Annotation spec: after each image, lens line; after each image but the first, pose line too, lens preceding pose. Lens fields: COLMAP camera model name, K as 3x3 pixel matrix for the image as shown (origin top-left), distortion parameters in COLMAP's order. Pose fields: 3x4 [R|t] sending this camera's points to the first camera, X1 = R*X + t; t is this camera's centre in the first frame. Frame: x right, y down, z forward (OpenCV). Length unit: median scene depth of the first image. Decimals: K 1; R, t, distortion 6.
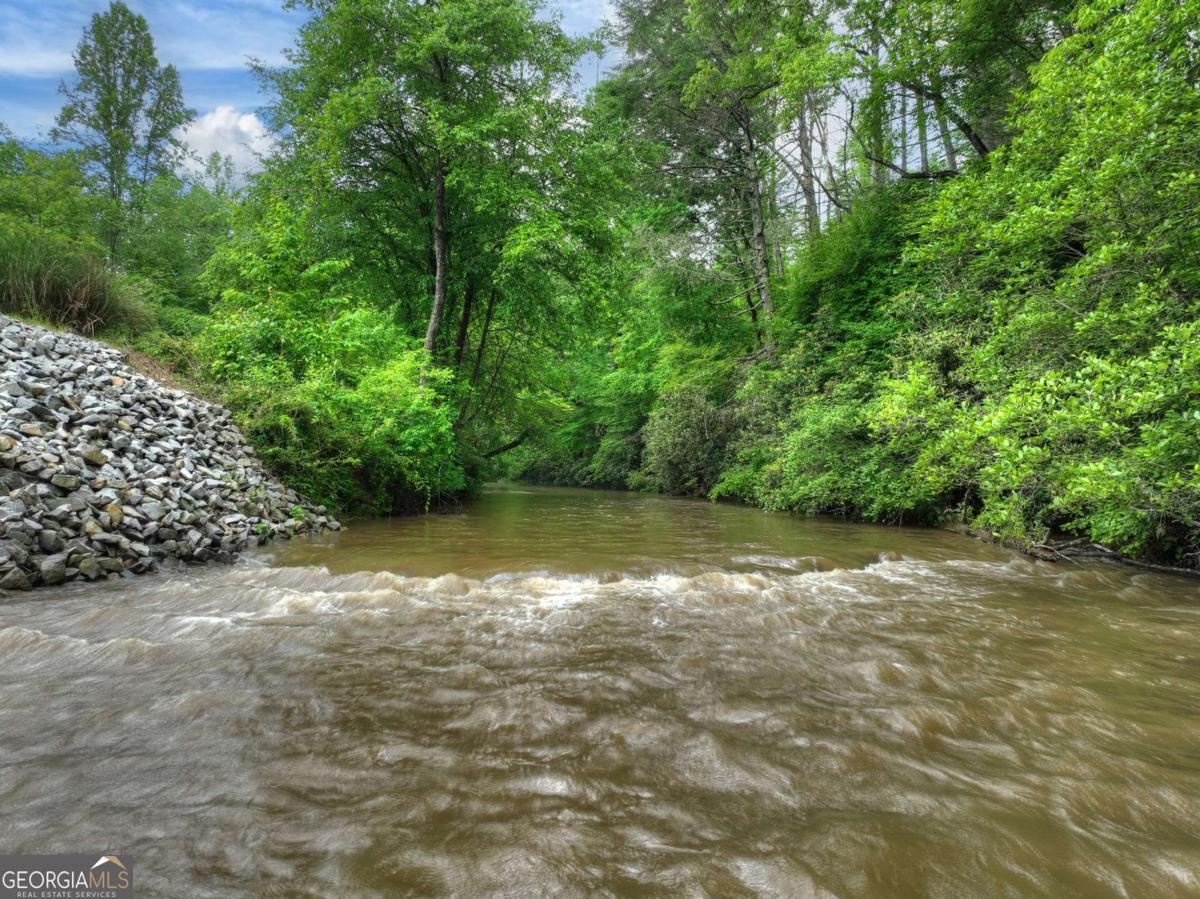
lens RADIAL K [[839.3, 0, 600.5], [0, 839.3, 452.8], [0, 0, 1]] dist [-0.000920, -0.002569]
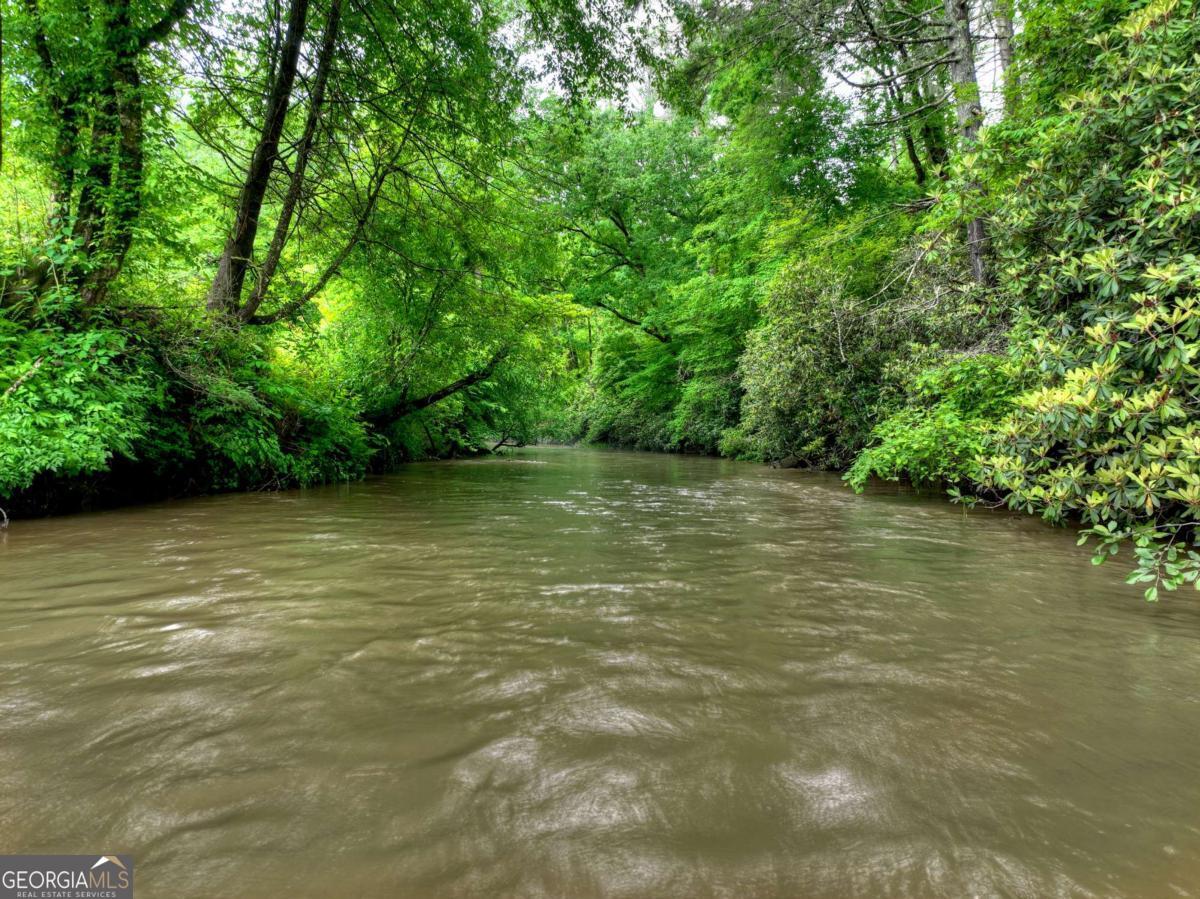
lens RADIAL K [[839.3, 0, 599.5], [0, 839.3, 445.8], [0, 0, 1]] dist [-0.000920, -0.002569]
pose [[0.988085, 0.001875, -0.153896, 0.044695], [0.003436, 0.999408, 0.034234, 0.013168], [0.153869, -0.034355, 0.987494, 0.354276]]
